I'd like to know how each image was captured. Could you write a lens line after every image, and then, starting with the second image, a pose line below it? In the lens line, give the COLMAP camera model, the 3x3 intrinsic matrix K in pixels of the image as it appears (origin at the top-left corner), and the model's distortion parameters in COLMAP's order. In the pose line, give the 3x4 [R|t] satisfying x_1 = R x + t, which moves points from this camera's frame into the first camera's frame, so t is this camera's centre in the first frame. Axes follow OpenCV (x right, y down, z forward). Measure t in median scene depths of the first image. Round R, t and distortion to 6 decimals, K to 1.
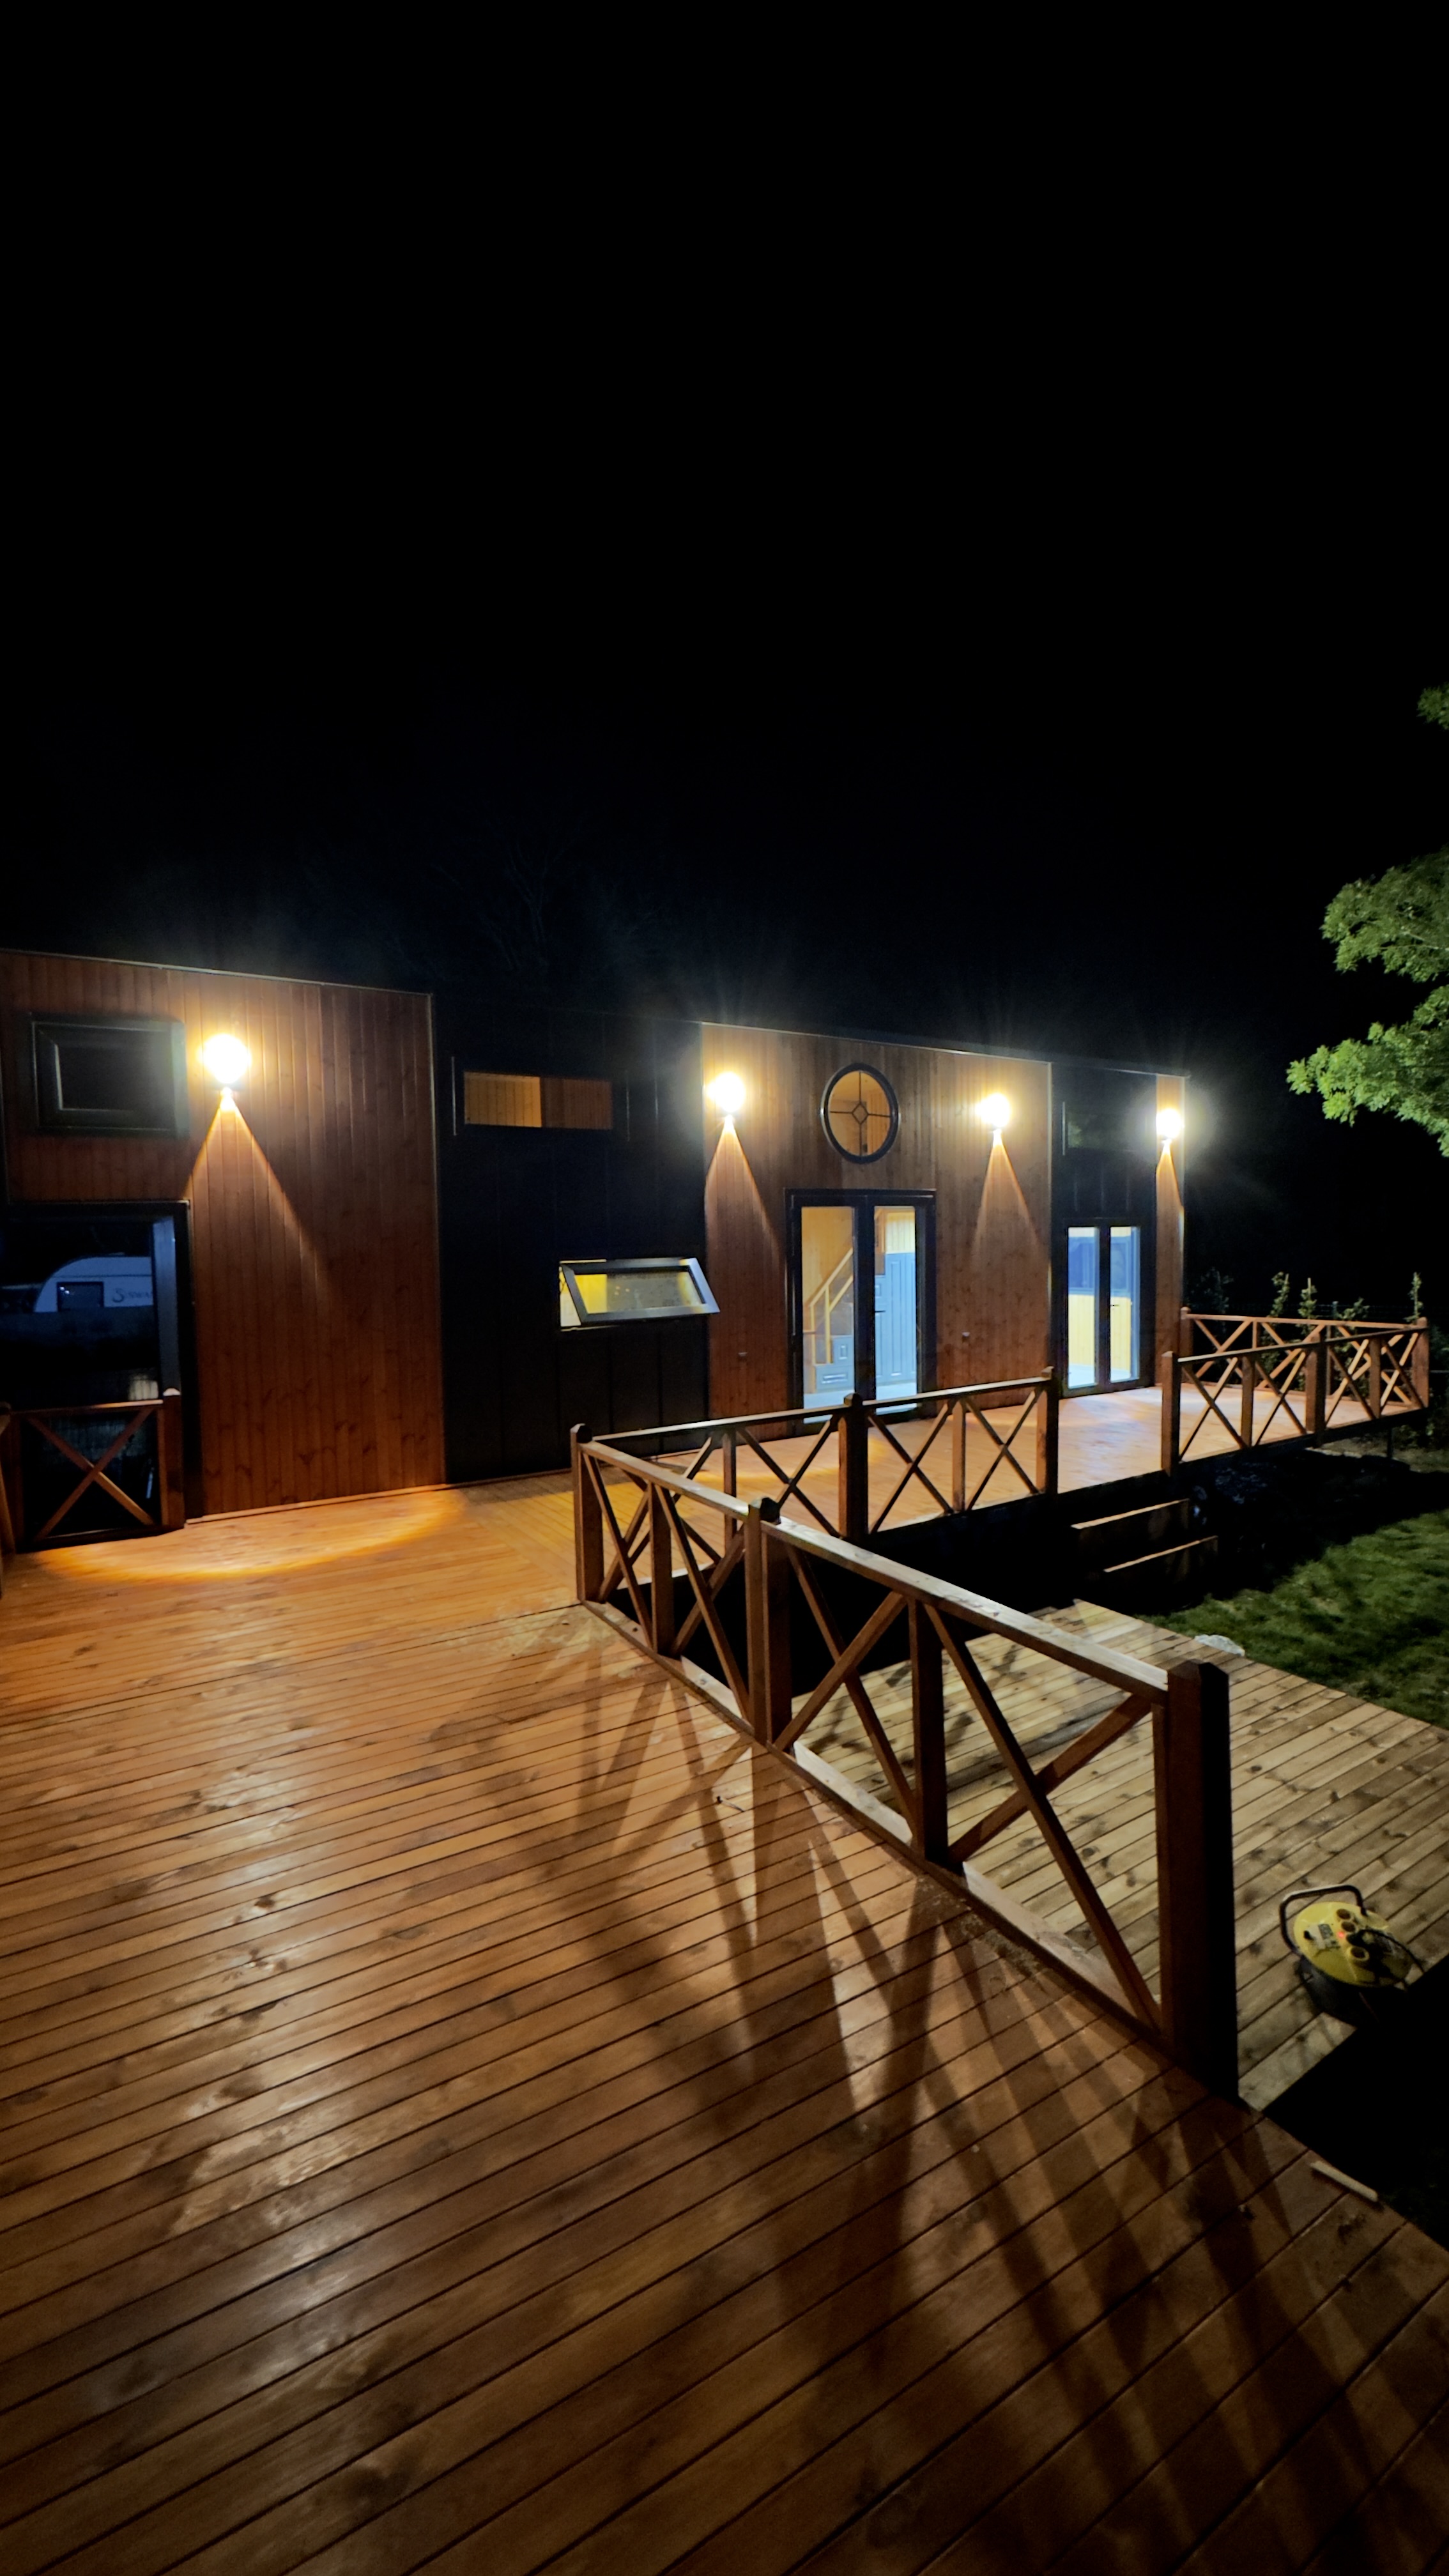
lens RADIAL K [[1018.2, 0, 735.4], [0, 1018.2, 1290.5], [0, 0, 1]] dist [-0.000269, 0.000682]
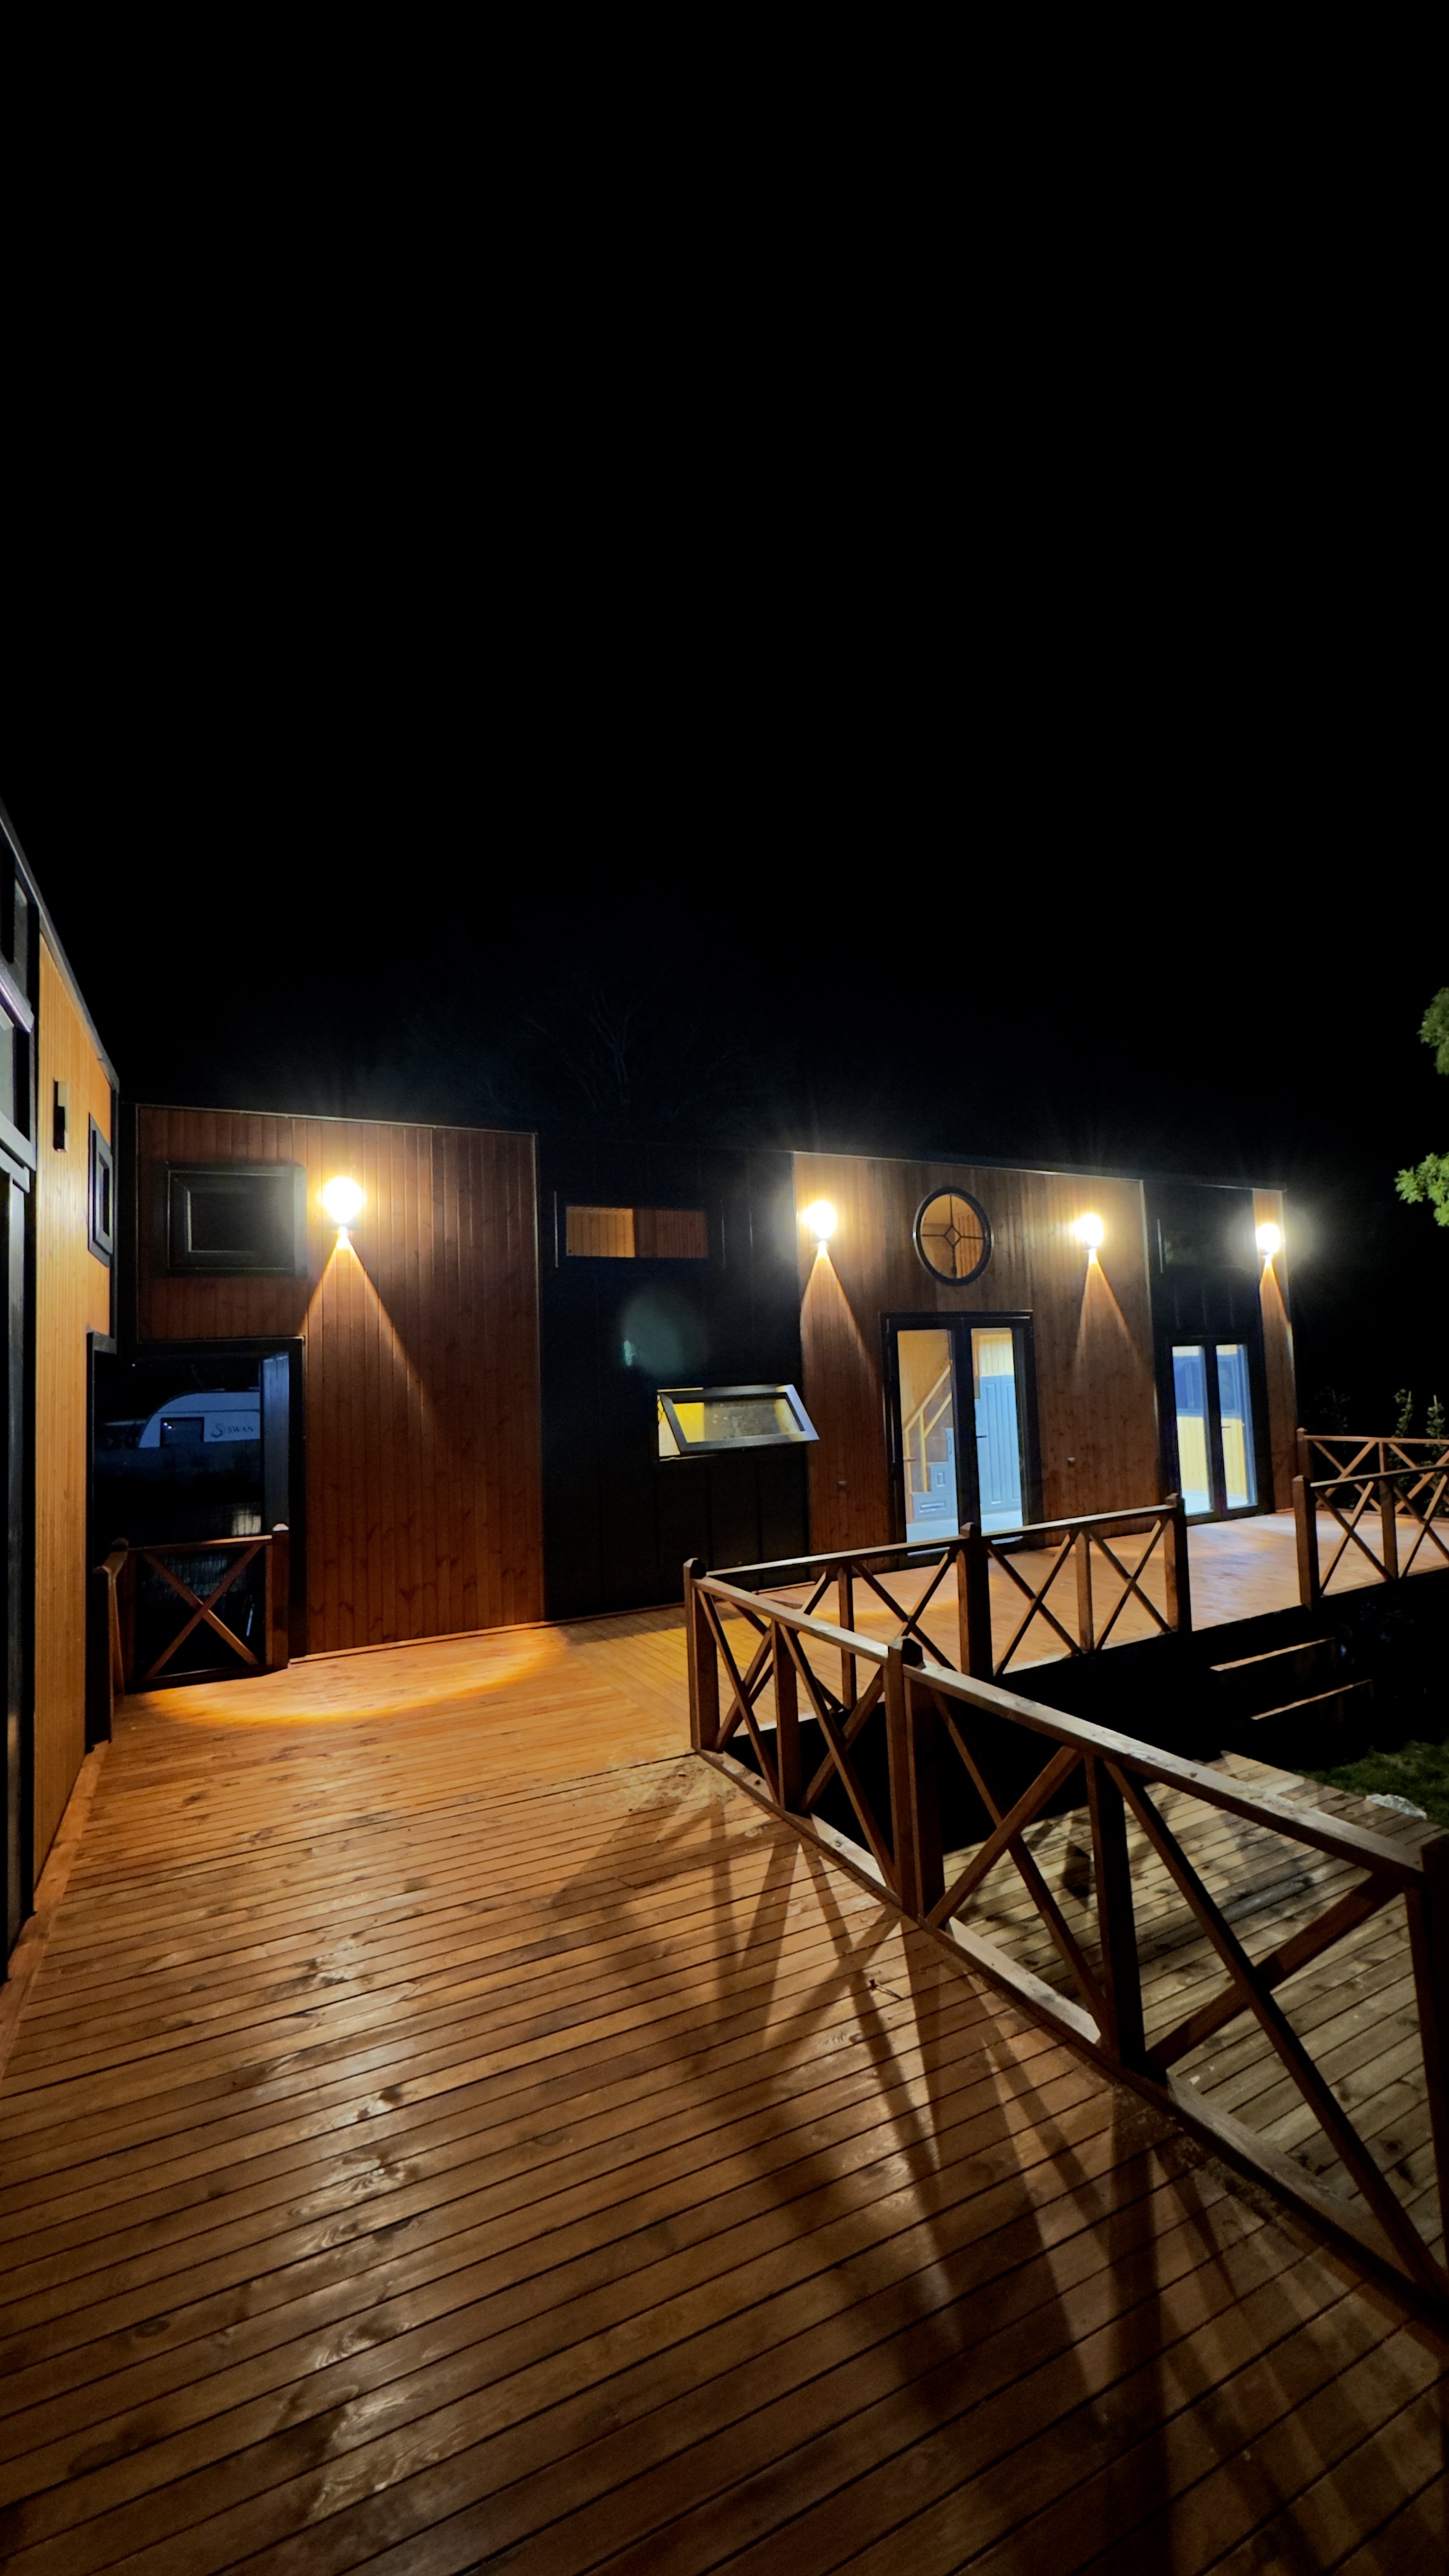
lens RADIAL K [[1018.2, 0, 735.4], [0, 1018.2, 1290.5], [0, 0, 1]] dist [-0.000269, 0.000682]
pose [[0.997353, -0.022972, -0.068988, -0.036362], [0.014261, 0.992154, -0.124204, -0.000744], [0.071300, 0.122891, 0.989856, 0.011294]]
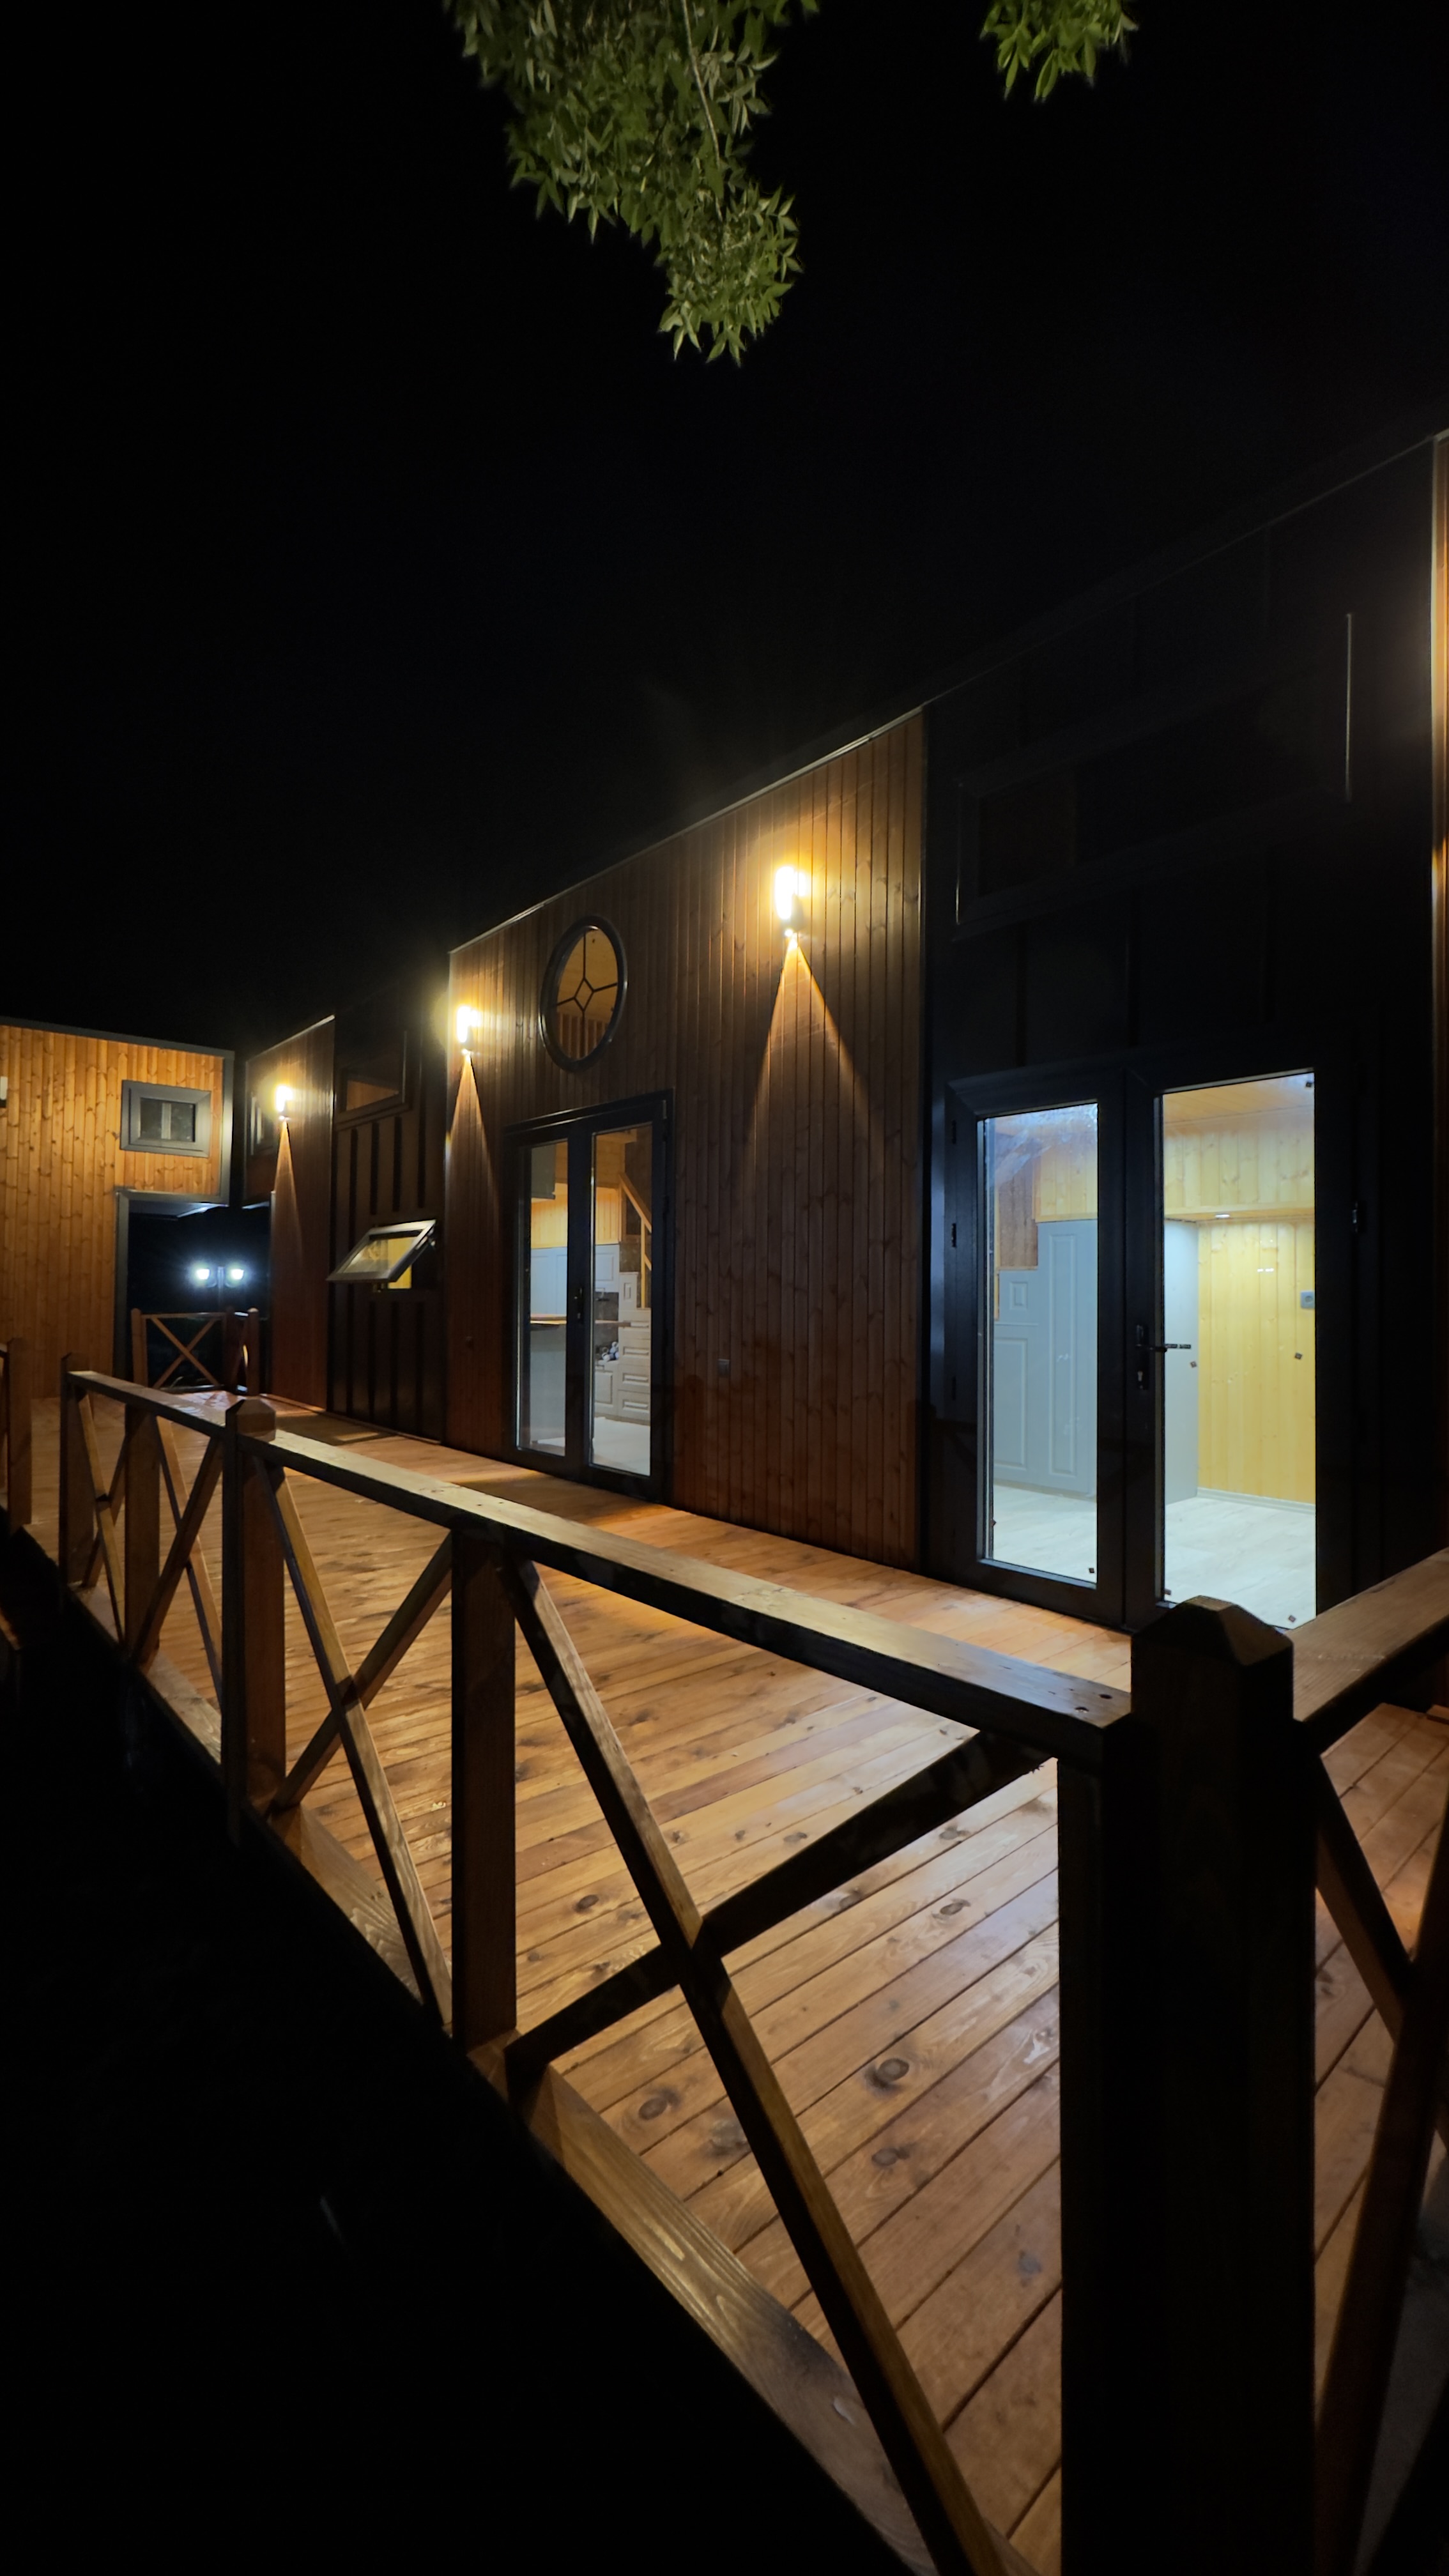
lens RADIAL K [[1021.8, 0, 718.6], [0, 1021.8, 1280.6], [0, 0, 1]] dist [-0.002662, -0.000287]
pose [[0.164665, 0.013452, -0.986258, 1.313177], [-0.059443, 0.998225, 0.003691, 0.002441], [0.984557, 0.058019, 0.165172, 1.651820]]
